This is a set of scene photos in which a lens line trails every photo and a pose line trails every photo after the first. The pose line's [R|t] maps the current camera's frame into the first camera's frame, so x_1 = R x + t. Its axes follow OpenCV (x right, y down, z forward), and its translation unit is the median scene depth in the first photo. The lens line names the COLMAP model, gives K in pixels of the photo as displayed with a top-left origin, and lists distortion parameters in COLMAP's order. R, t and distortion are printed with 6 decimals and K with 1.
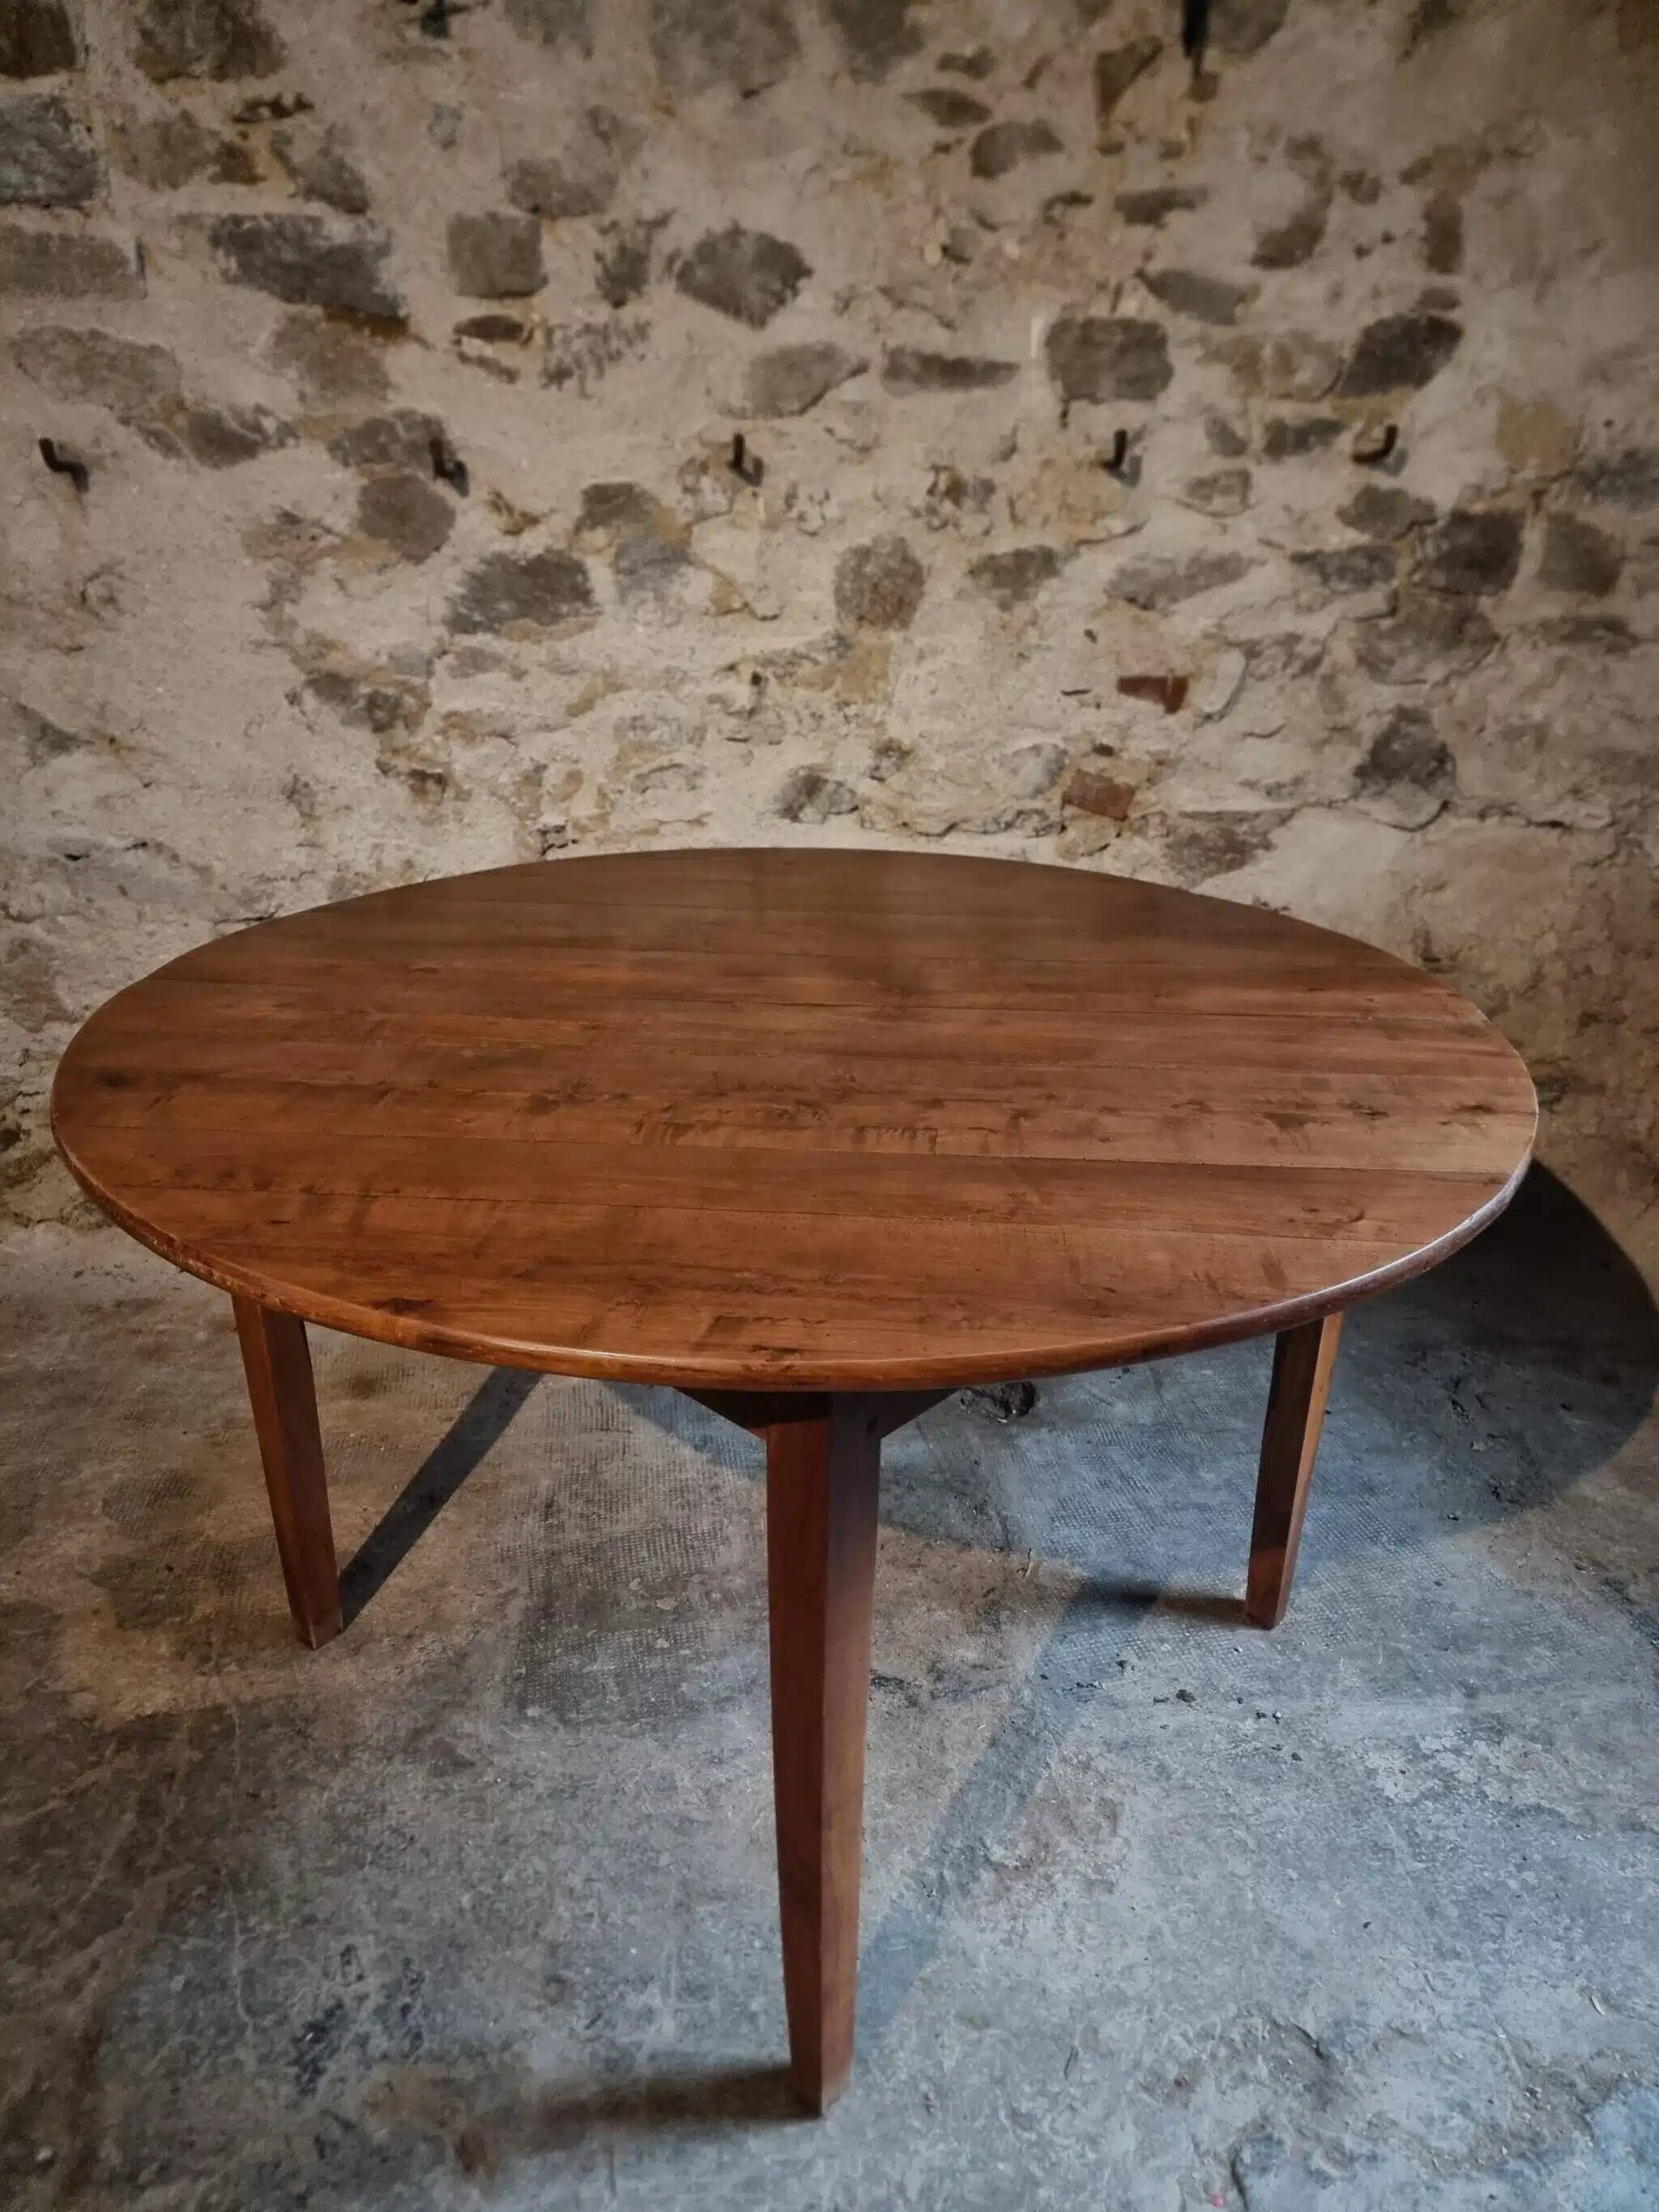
lens RADIAL K [[1543.9, 0, 820.2], [0, 1543.9, 1122.9], [0, 0, 1]] dist [0.065346, -0.064846]
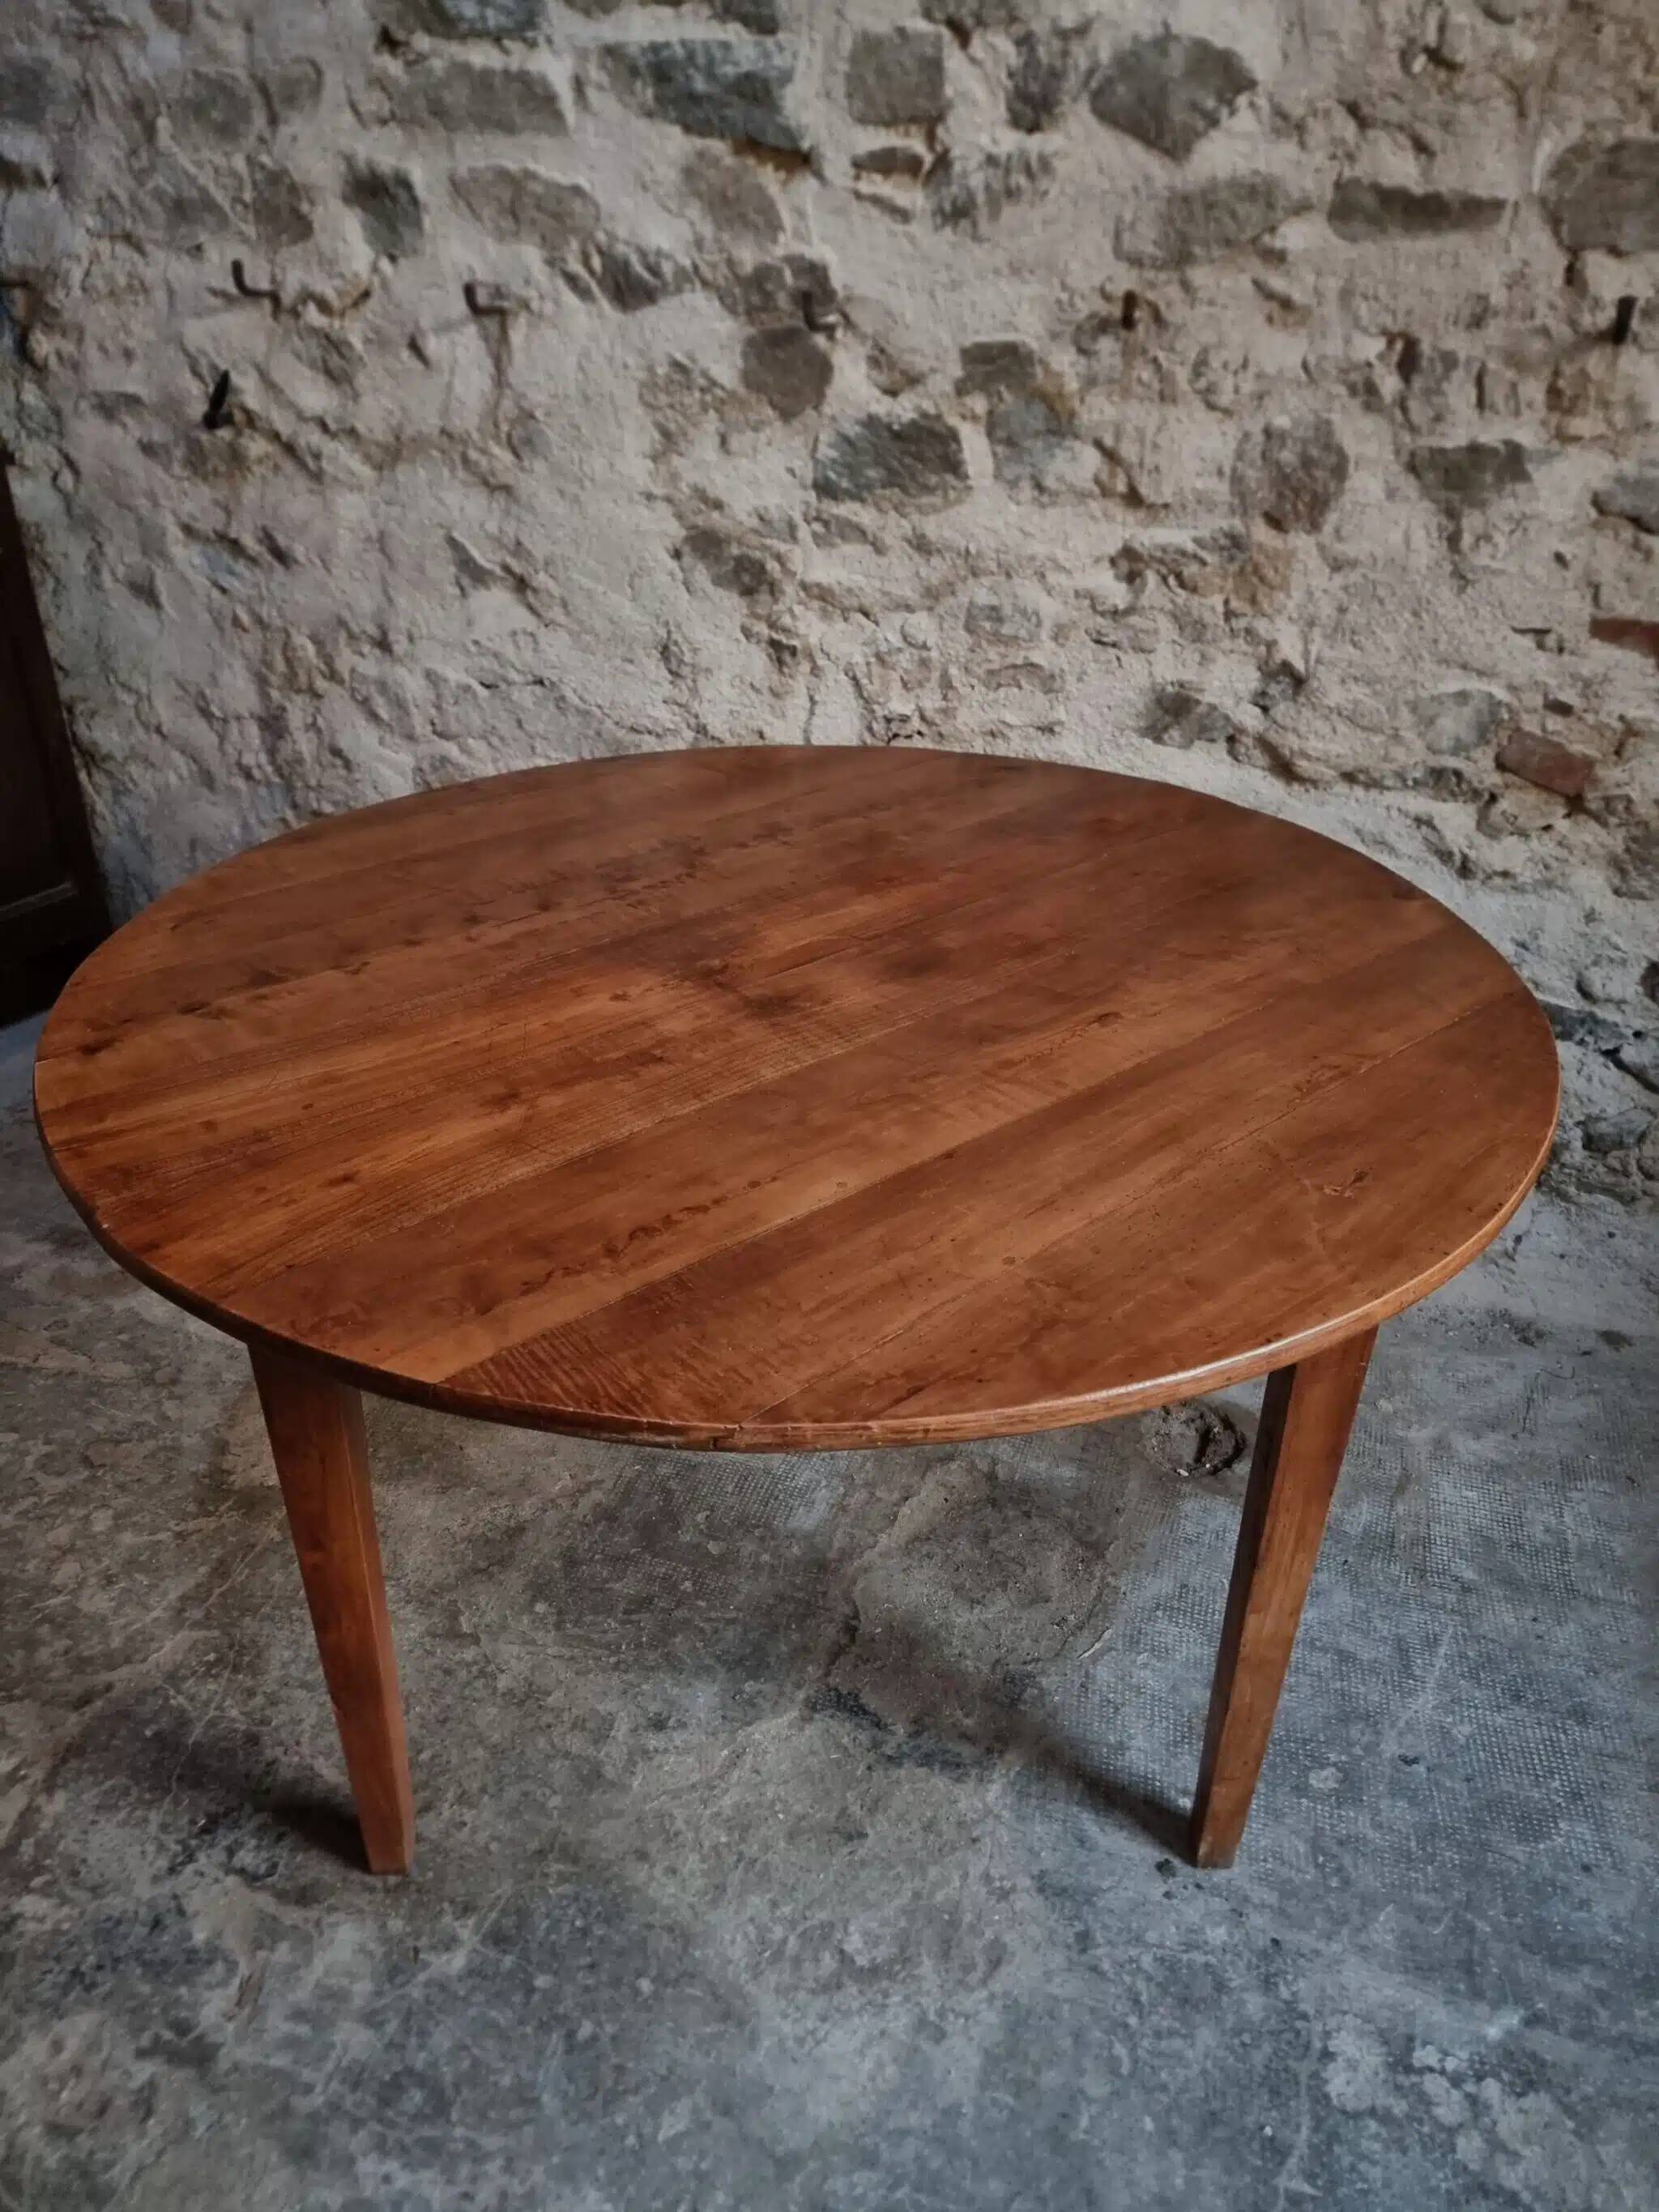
lens RADIAL K [[1566.8, 0, 813.5], [0, 1566.8, 1103.5], [0, 0, 1]] dist [0.063002, -0.056729]
pose [[0.881688, 0.236493, -0.408286, 0.239871], [-0.186941, 0.969594, 0.157926, -0.109372], [0.433221, -0.062916, 0.899089, 0.112115]]
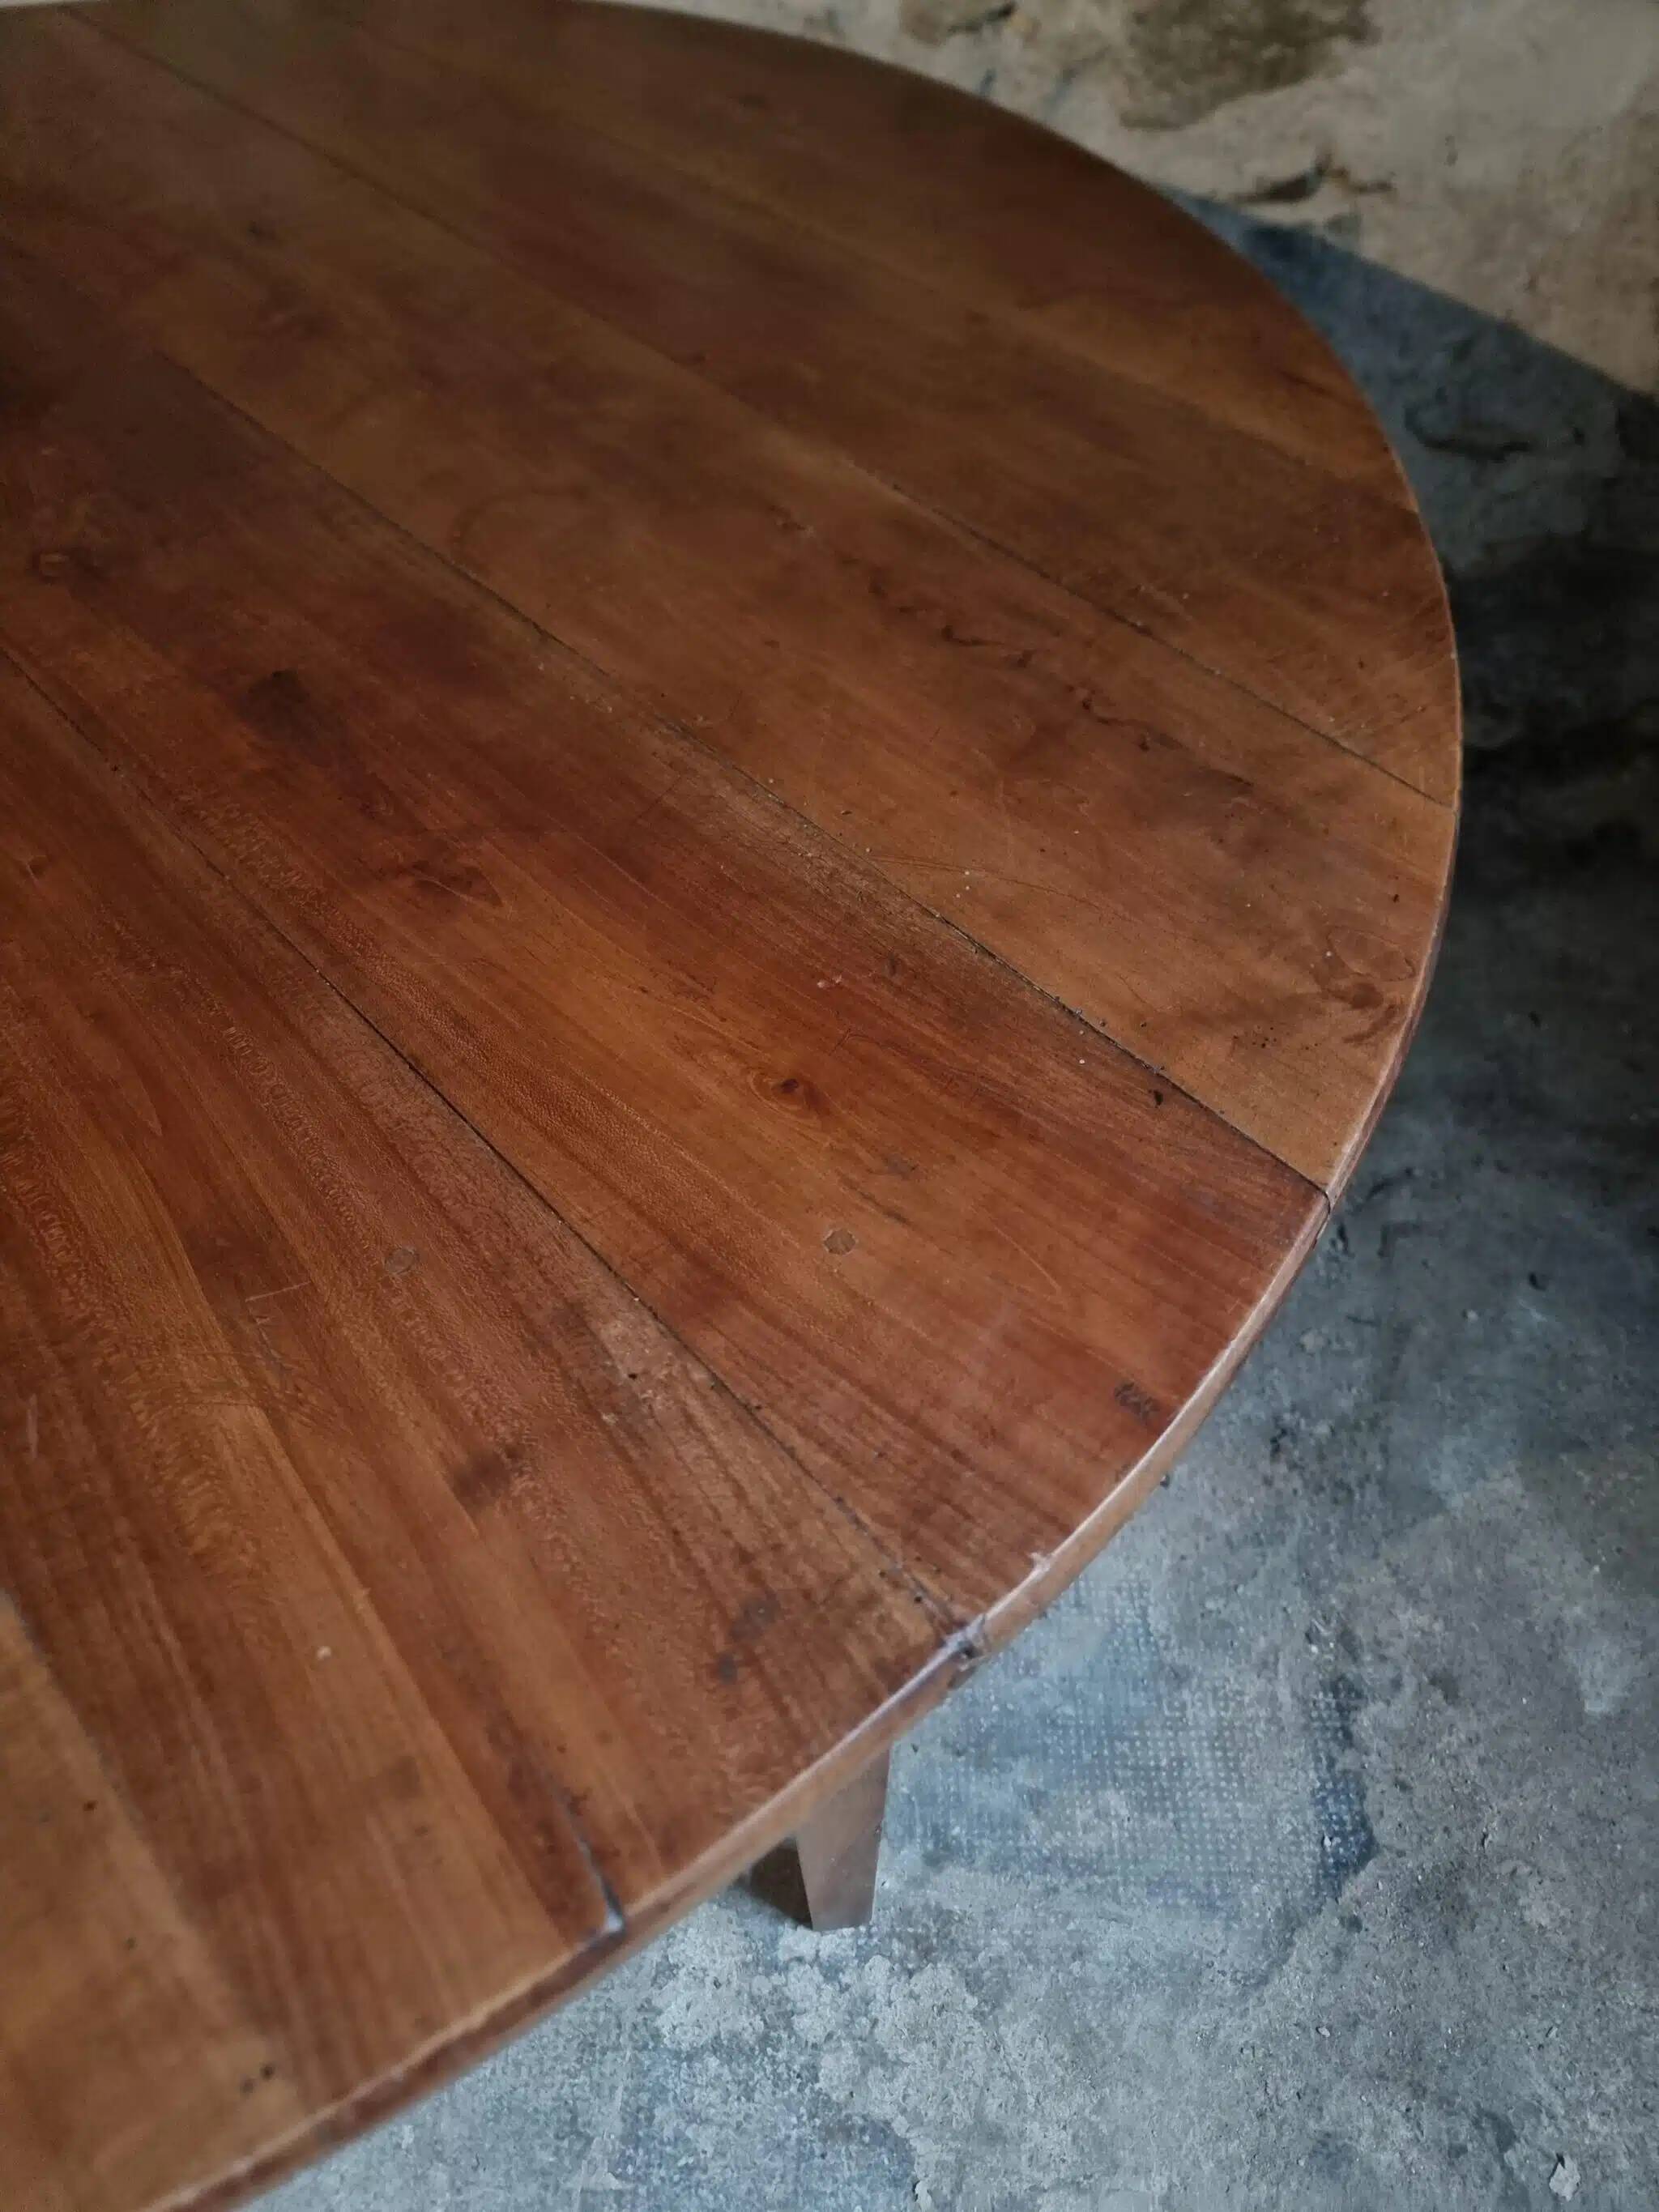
lens RADIAL K [[1560.9, 0, 820.5], [0, 1560.9, 1135.0], [0, 0, 1]] dist [0.056033, -0.057769]
pose [[0.953740, 0.209652, -0.215466, 0.336961], [-0.078505, 0.865525, 0.494676, -0.126662], [0.290201, -0.454877, 0.841944, 0.459132]]
